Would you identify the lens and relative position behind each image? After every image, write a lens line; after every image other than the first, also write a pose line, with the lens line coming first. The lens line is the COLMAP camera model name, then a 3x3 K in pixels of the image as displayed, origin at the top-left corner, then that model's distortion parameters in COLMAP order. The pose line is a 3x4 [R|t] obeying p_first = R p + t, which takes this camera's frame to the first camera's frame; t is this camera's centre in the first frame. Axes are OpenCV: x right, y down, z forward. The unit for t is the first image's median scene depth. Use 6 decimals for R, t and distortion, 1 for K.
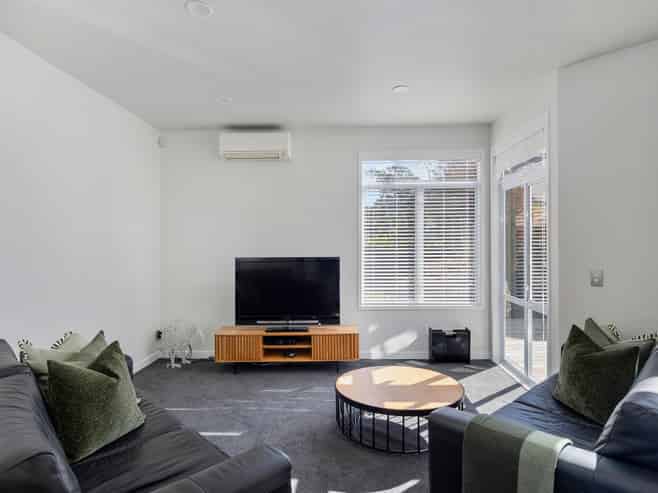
lens RADIAL K [[413.1, 0, 329.0], [0, 413.1, 246.5], [0, 0, 1]] dist [0.029266, 0.000199]
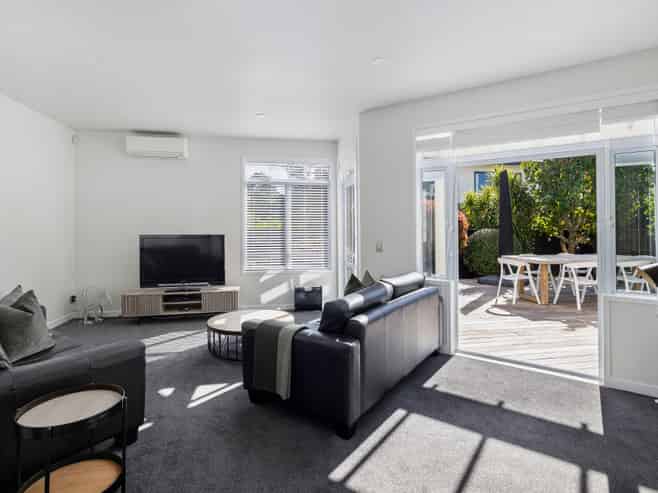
lens RADIAL K [[356.9, 0, 329.2], [0, 356.9, 231.7], [0, 0, 1]] dist [0.001218, 0.001118]
pose [[0.976443, 0.004127, 0.215735, 0.105114], [-0.005253, 0.999975, 0.004647, 0.009226], [-0.215710, -0.005671, 0.976441, -0.197295]]
